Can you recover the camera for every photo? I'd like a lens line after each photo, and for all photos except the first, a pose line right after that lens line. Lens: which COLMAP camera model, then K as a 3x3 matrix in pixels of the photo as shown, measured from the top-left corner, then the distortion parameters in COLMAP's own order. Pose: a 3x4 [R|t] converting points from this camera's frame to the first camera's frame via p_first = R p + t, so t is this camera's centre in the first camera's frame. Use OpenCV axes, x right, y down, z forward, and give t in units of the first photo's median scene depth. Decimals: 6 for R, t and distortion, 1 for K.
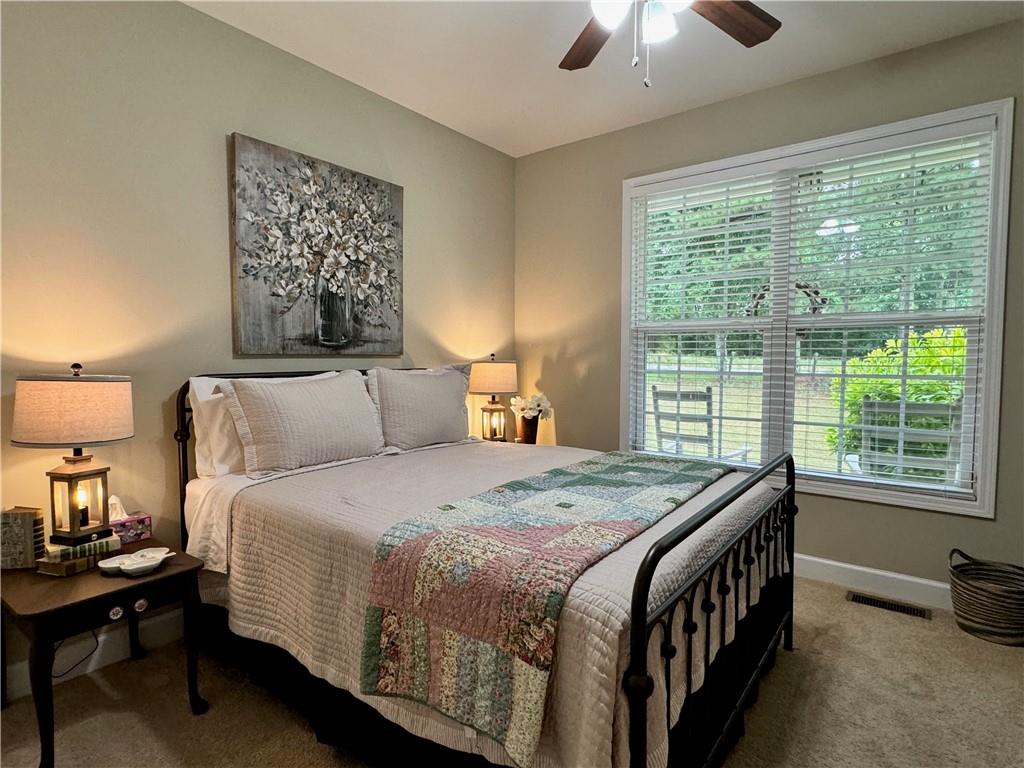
lens RADIAL K [[545.8, 0, 512.0], [0, 545.8, 384.0], [0, 0, 1]] dist [-0.000296, -0.000232]
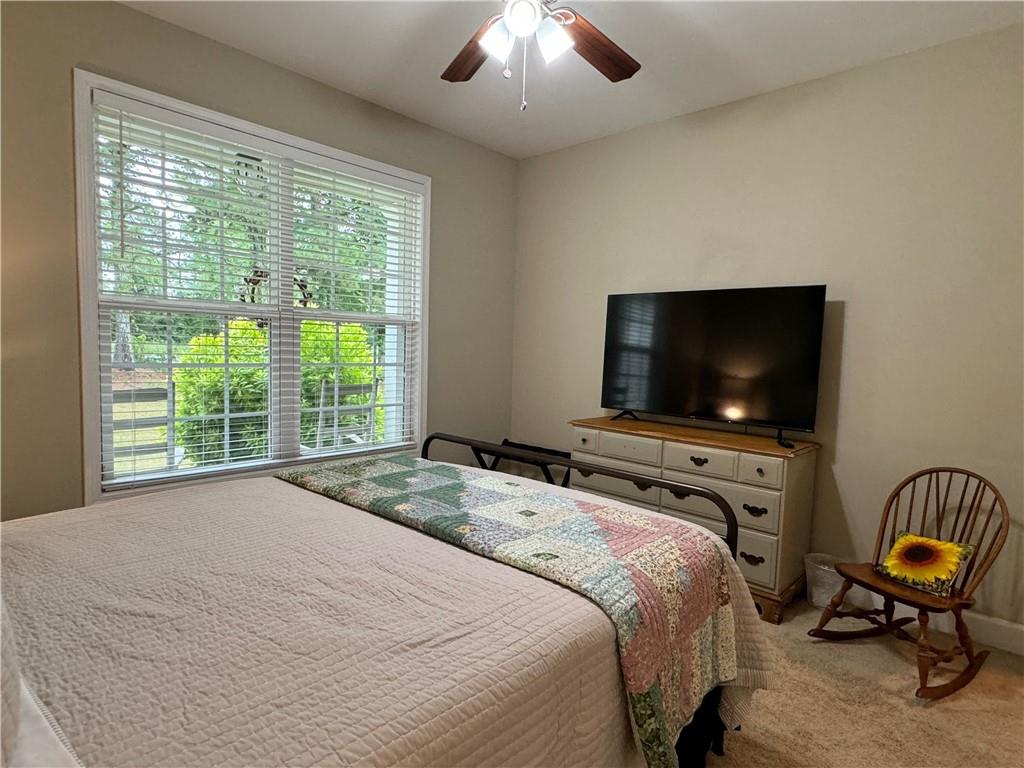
lens RADIAL K [[545.8, 0, 512.0], [0, 545.8, 384.0], [0, 0, 1]] dist [-0.000296, -0.000232]
pose [[0.090908, -0.061259, 0.993973, -0.537247], [0.021348, 0.997997, 0.059554, -0.041037], [-0.995630, 0.015805, 0.092034, 0.587099]]
